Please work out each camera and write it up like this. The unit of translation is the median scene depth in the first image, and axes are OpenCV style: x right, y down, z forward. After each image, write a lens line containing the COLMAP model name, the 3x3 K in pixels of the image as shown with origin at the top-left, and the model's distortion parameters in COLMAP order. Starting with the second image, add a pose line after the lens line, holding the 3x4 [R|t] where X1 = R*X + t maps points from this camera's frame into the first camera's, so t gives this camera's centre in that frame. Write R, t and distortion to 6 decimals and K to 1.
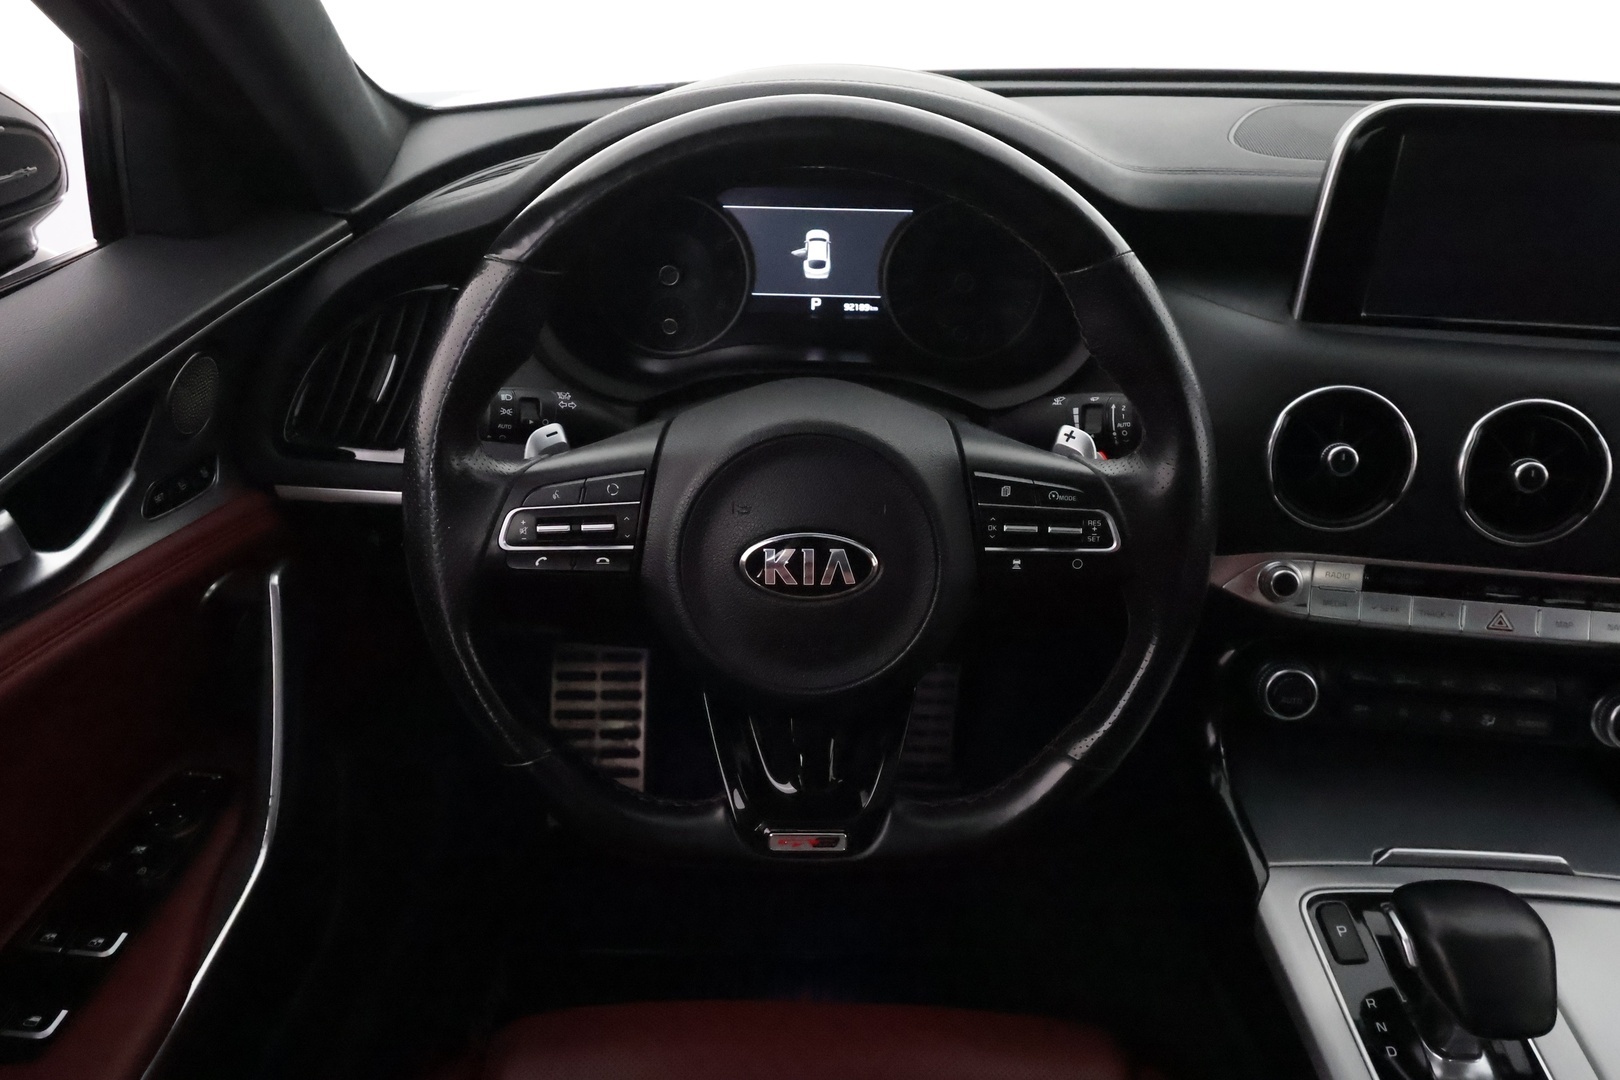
lens RADIAL K [[1179.9, 0, 810.0], [0, 1179.9, 540.0], [0, 0, 1]] dist [0.007879, 0.001122]
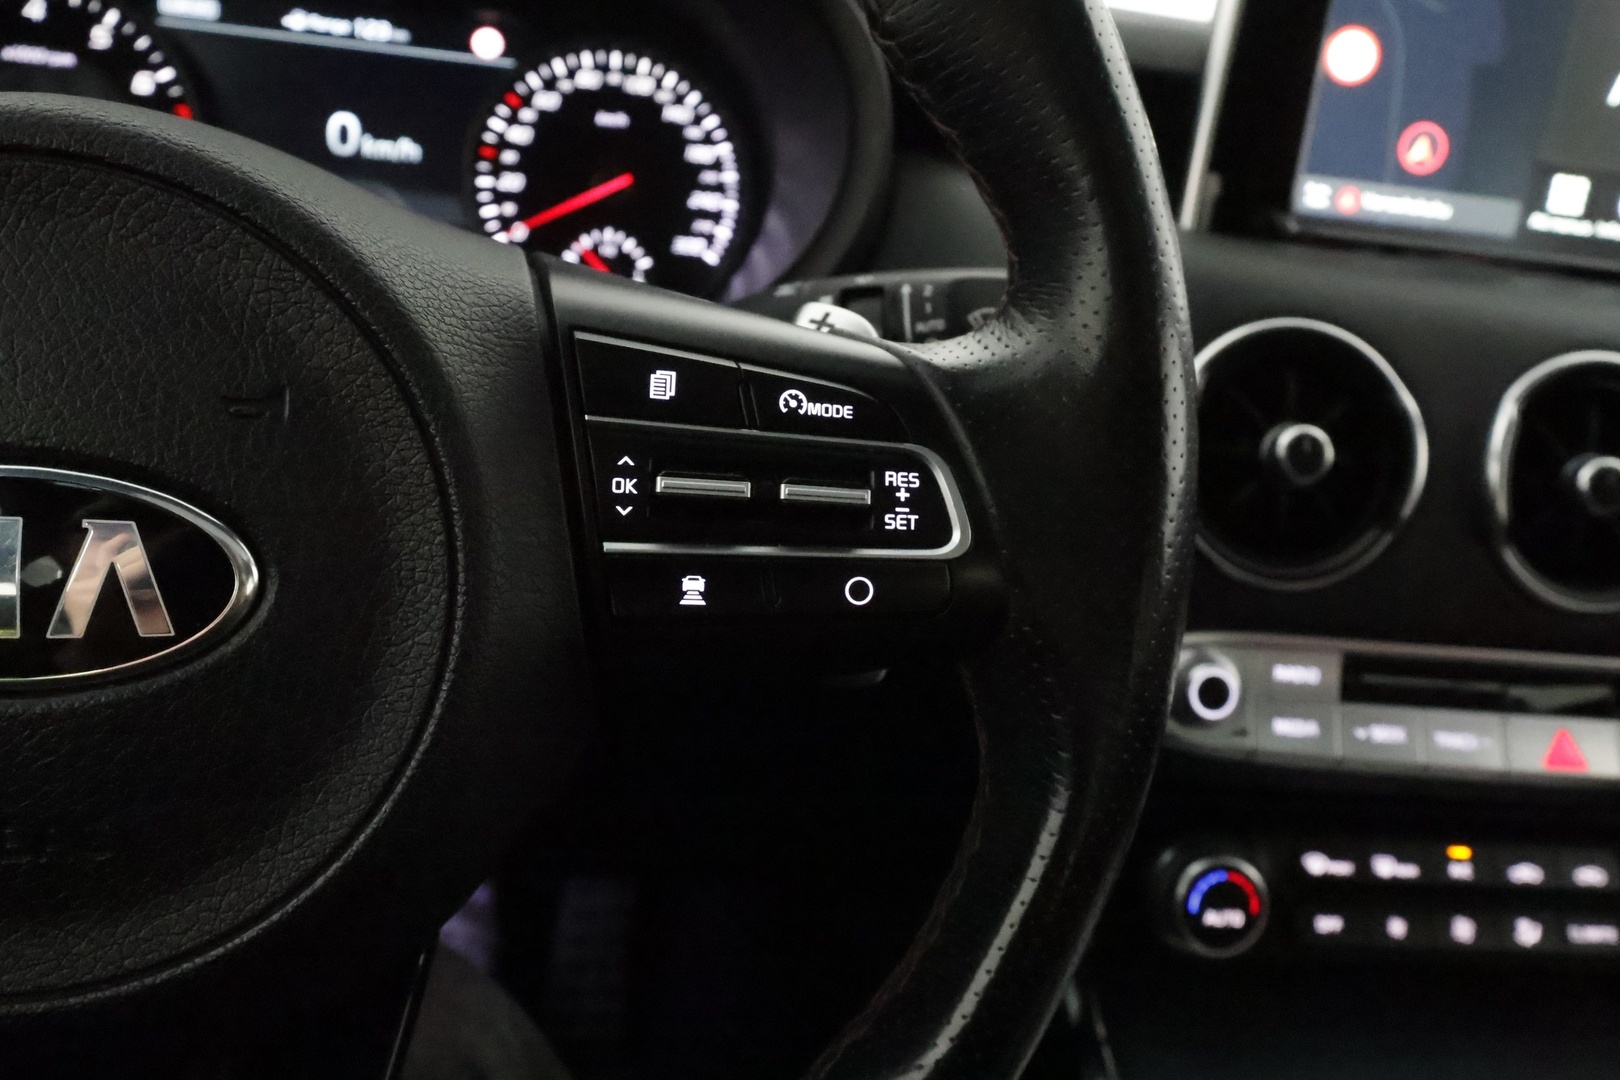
lens RADIAL K [[1320.9, 0, 810.0], [0, 1320.9, 540.0], [0, 0, 1]] dist [-0.000627, -0.004279]
pose [[0.968573, 0.022061, 0.247747, 0.111015], [0.011092, 0.991237, -0.131629, 0.057989], [-0.248480, 0.130240, 0.959841, 0.611269]]
